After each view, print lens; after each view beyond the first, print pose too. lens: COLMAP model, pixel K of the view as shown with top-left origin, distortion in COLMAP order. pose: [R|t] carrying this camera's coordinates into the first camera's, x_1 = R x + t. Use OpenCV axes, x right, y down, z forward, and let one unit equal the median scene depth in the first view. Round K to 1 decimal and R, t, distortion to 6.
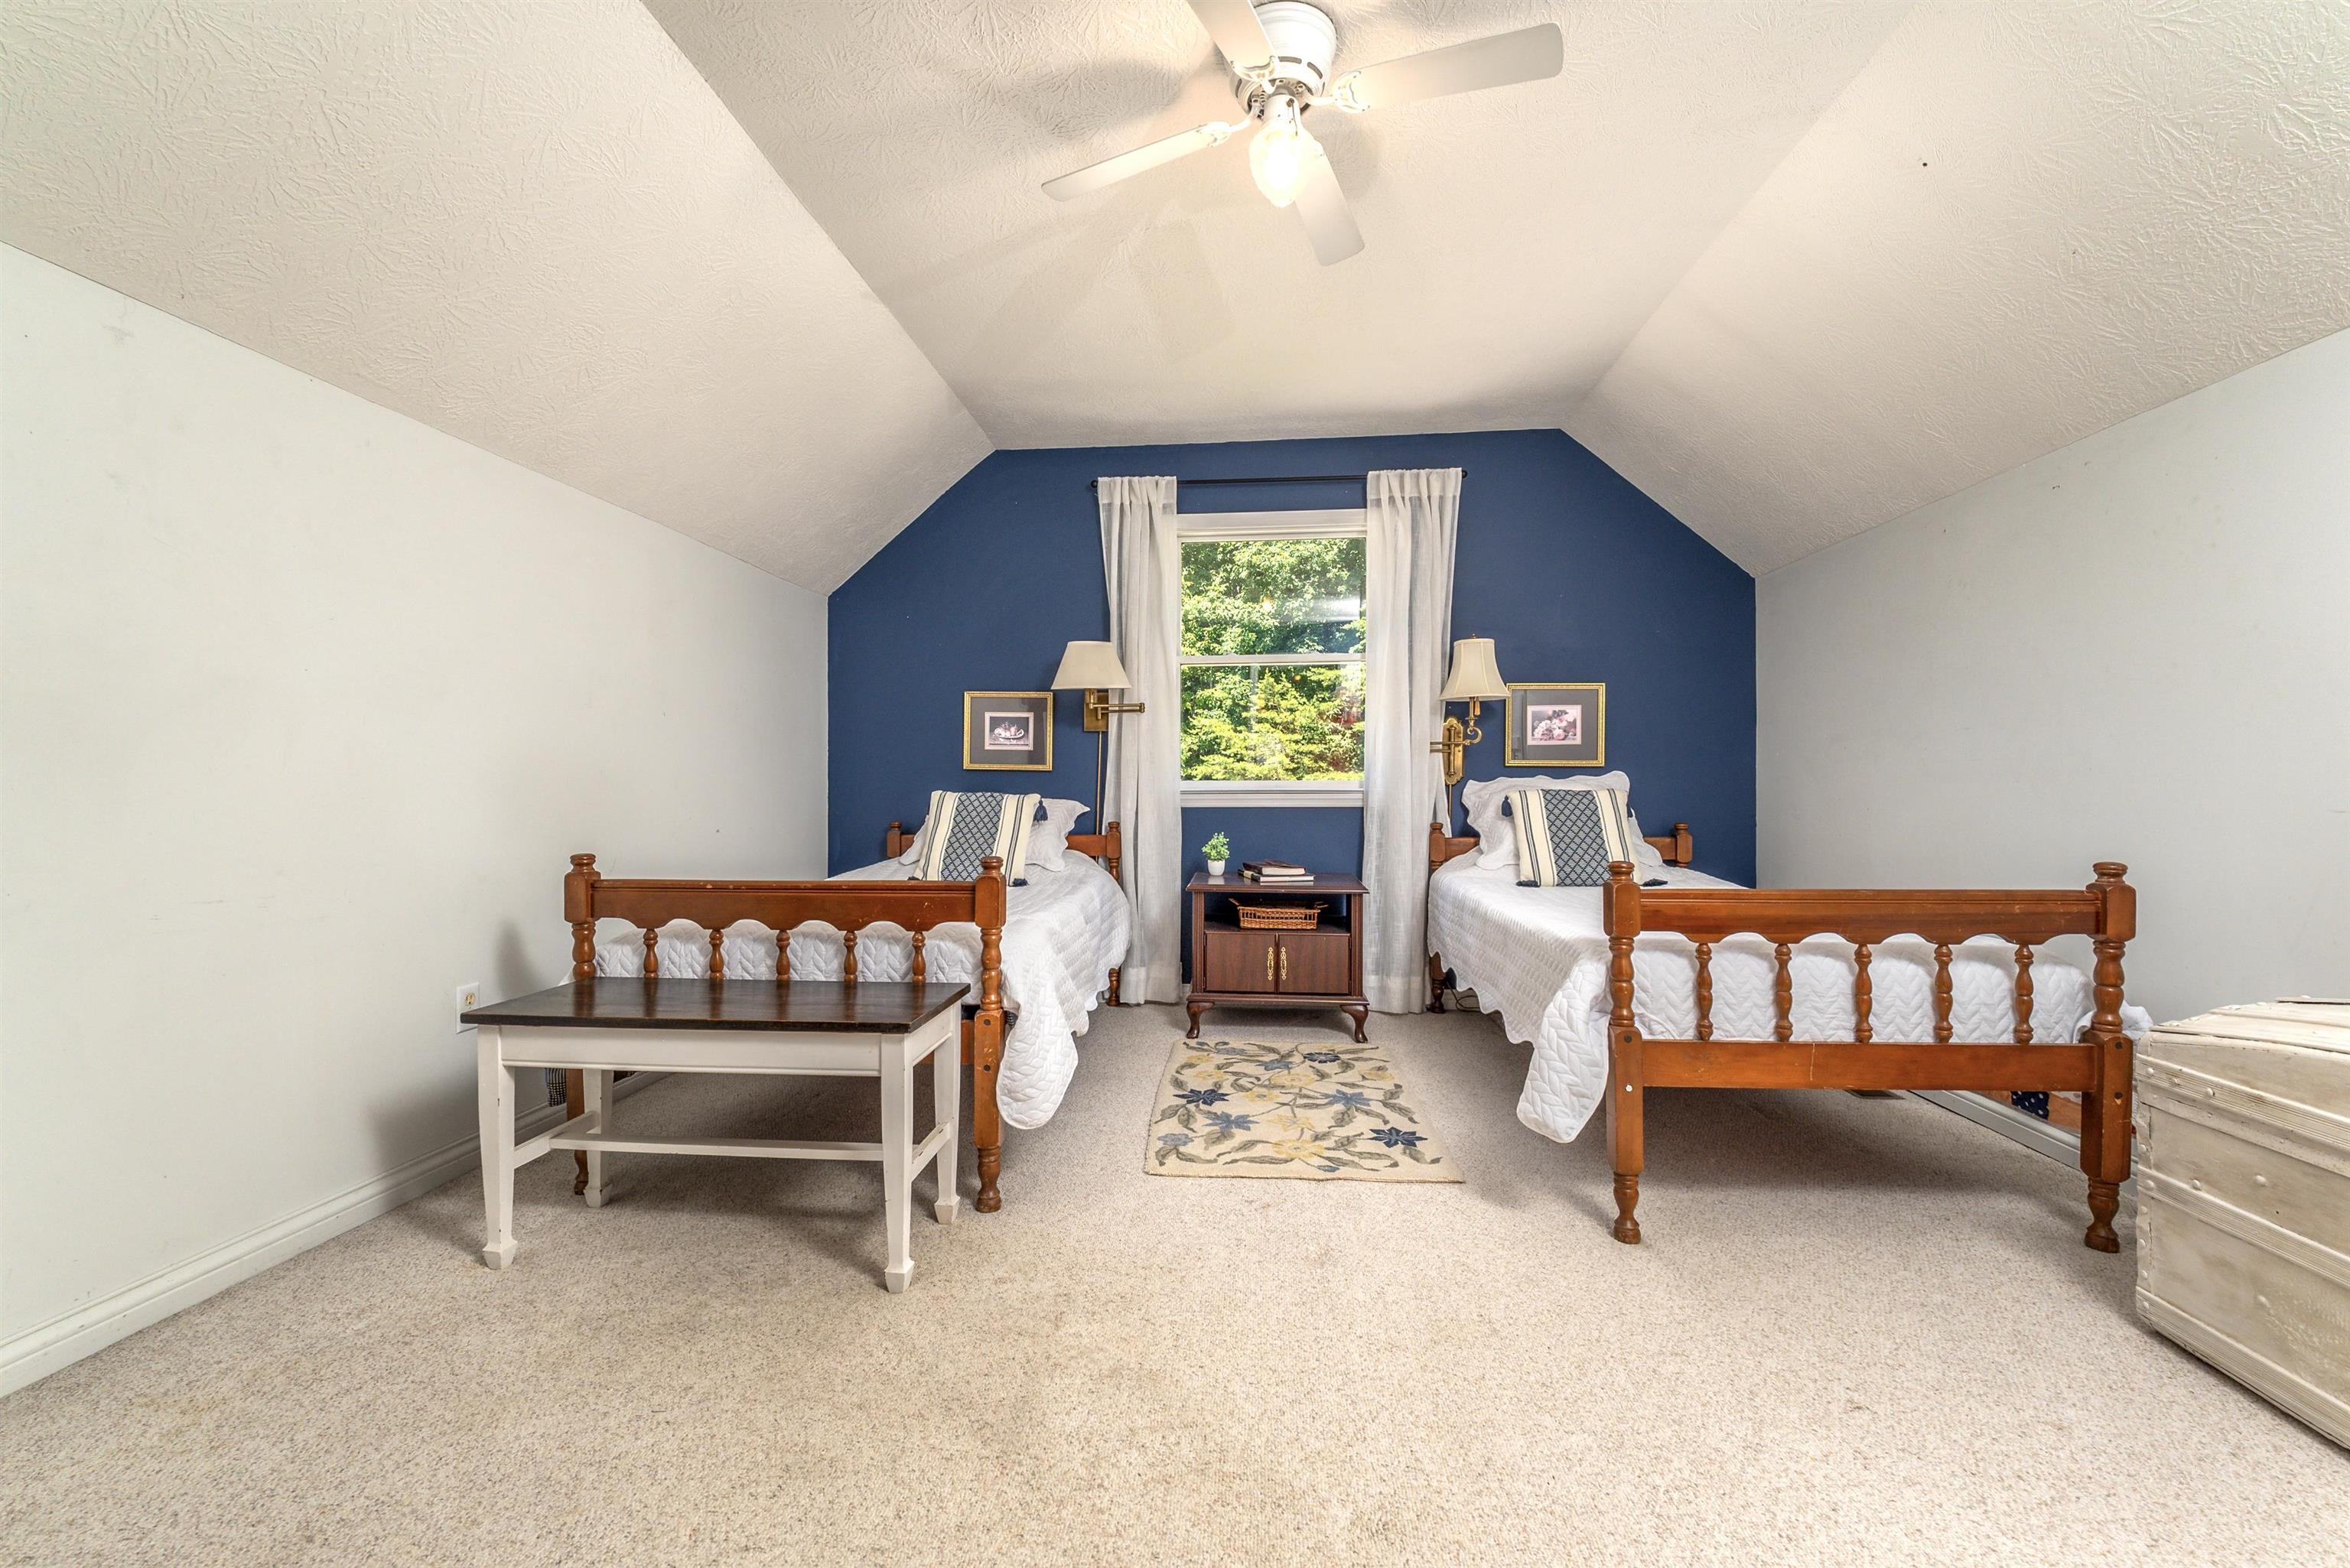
lens RADIAL K [[964.7, 0, 1175.9], [0, 964.7, 789.2], [0, 0, 1]] dist [0.001661, -0.000142]
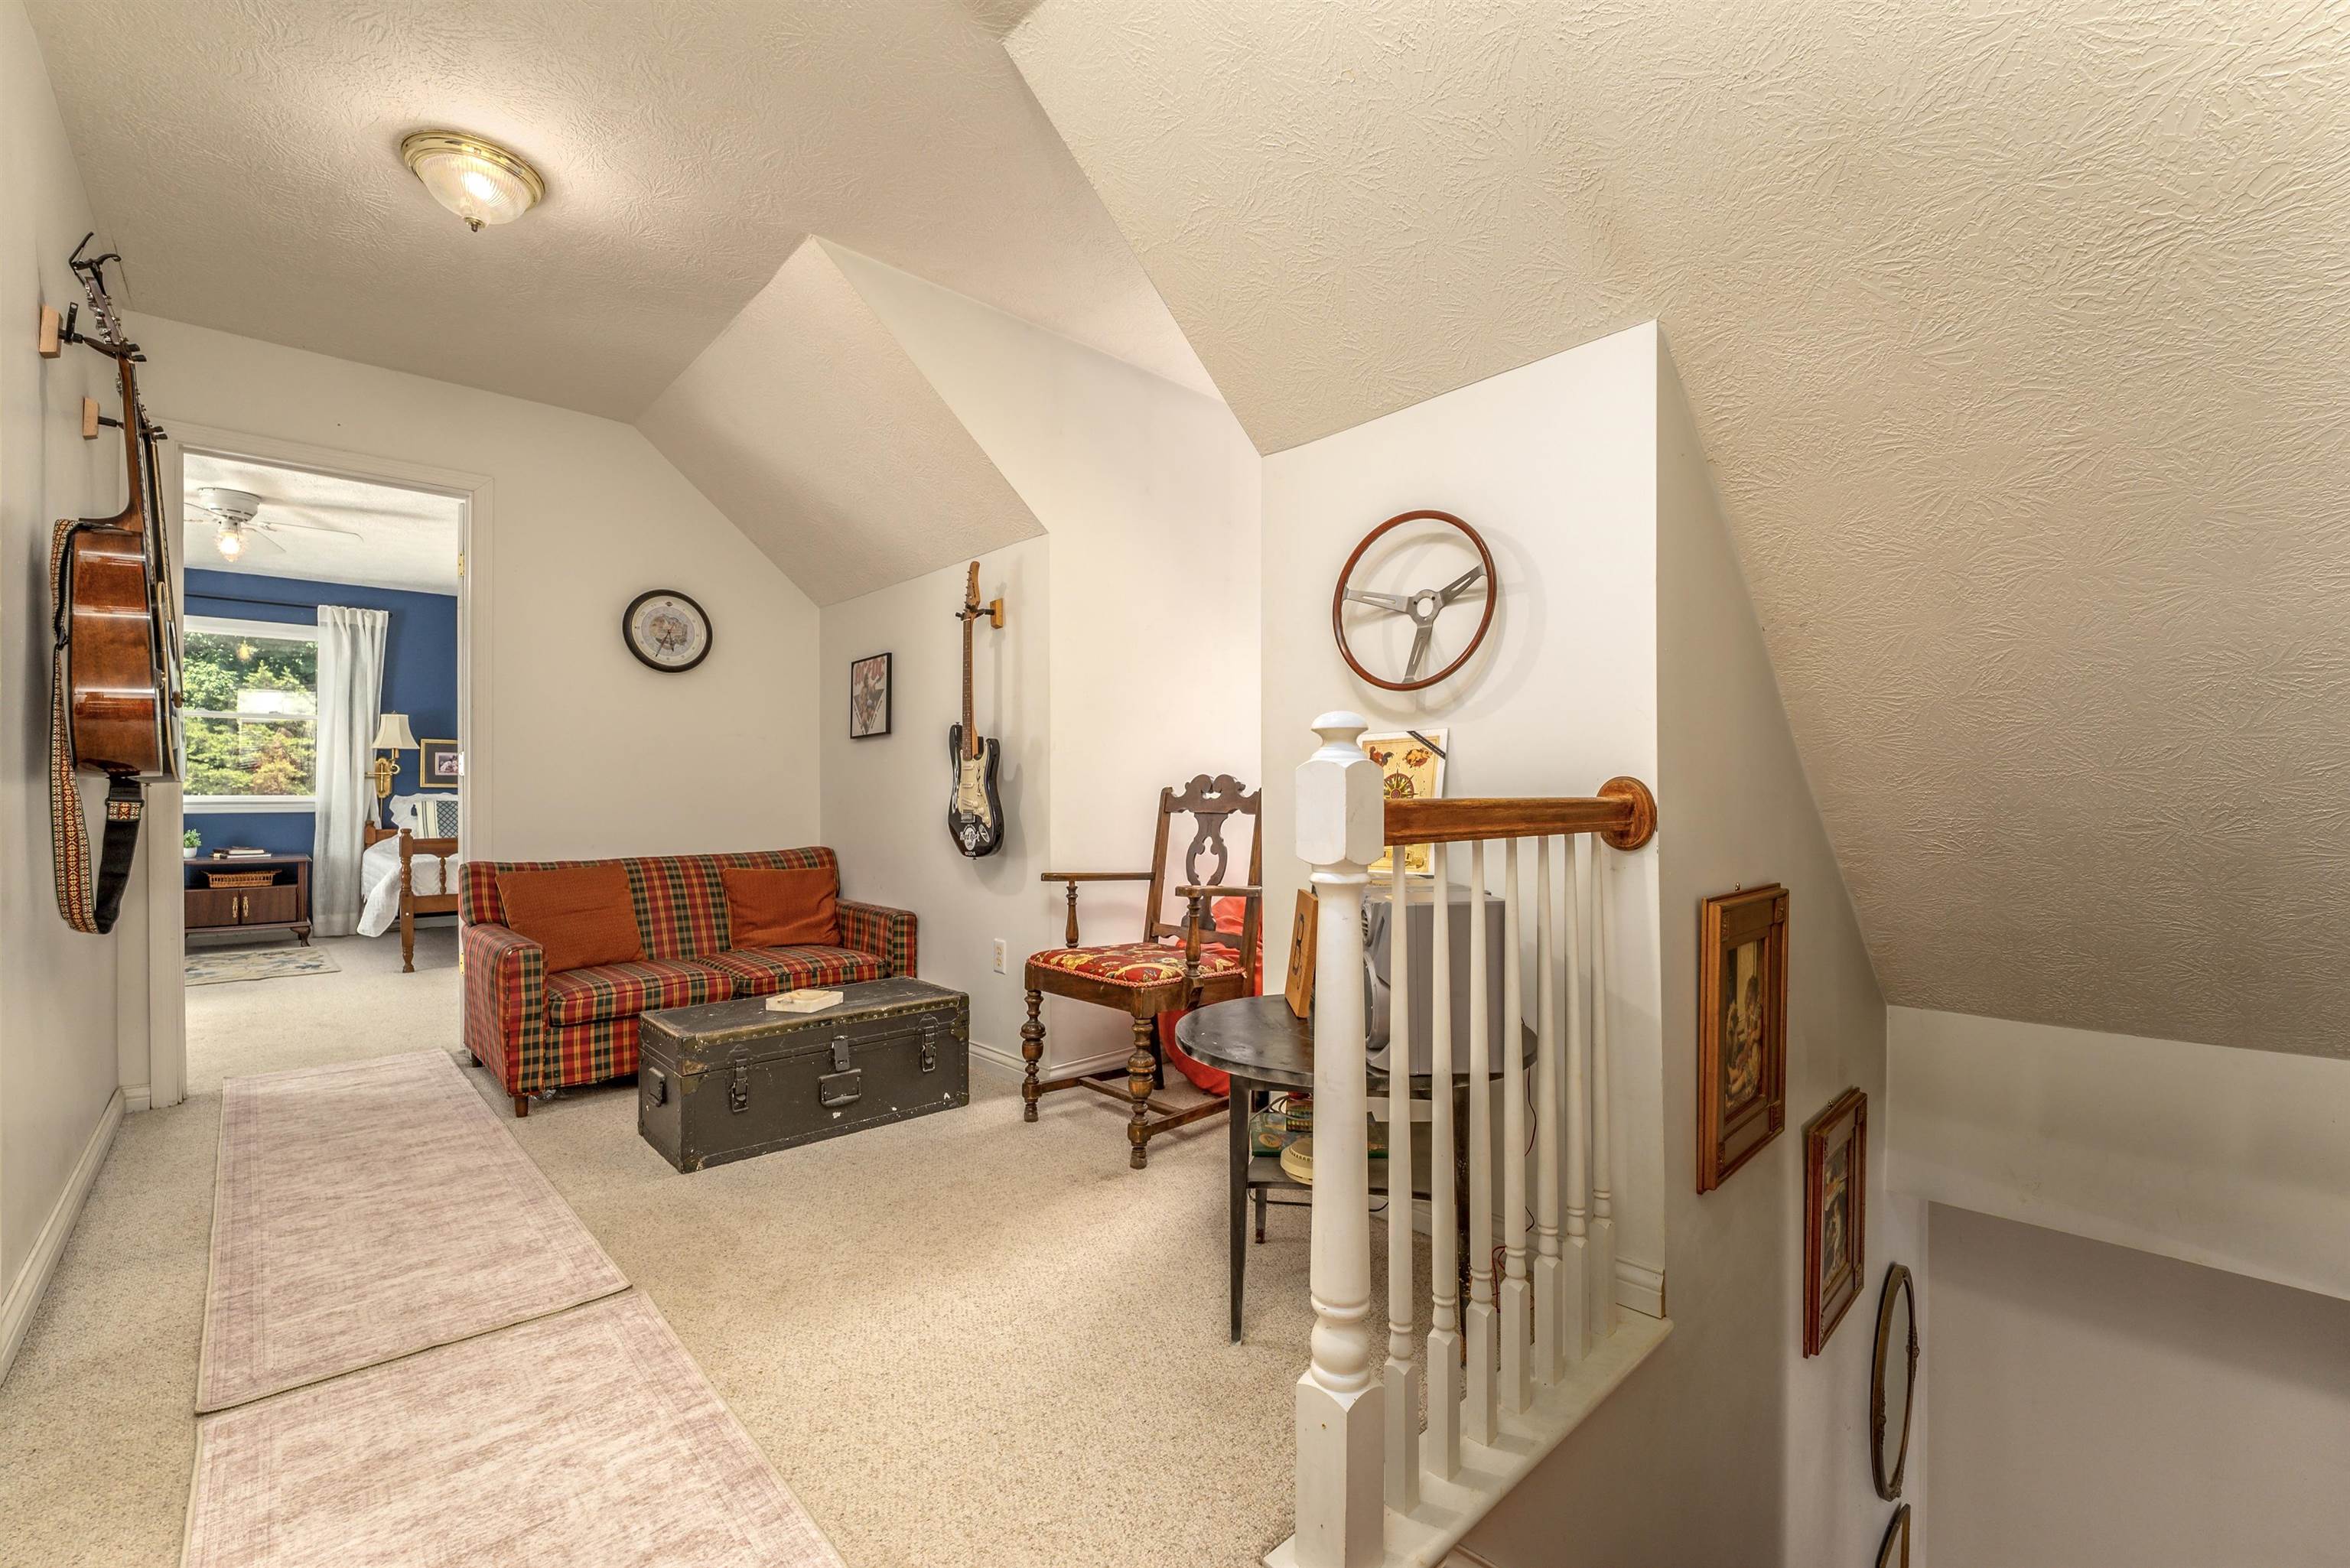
lens RADIAL K [[964.7, 0, 1097.5], [0, 964.7, 801.9], [0, 0, 1]] dist [0.001661, -0.000142]
pose [[0.694227, -0.000207, 0.719756, -0.059907], [0.000322, 1.000000, -0.000023, 0.002942], [-0.719756, 0.000247, 0.694227, -1.086089]]
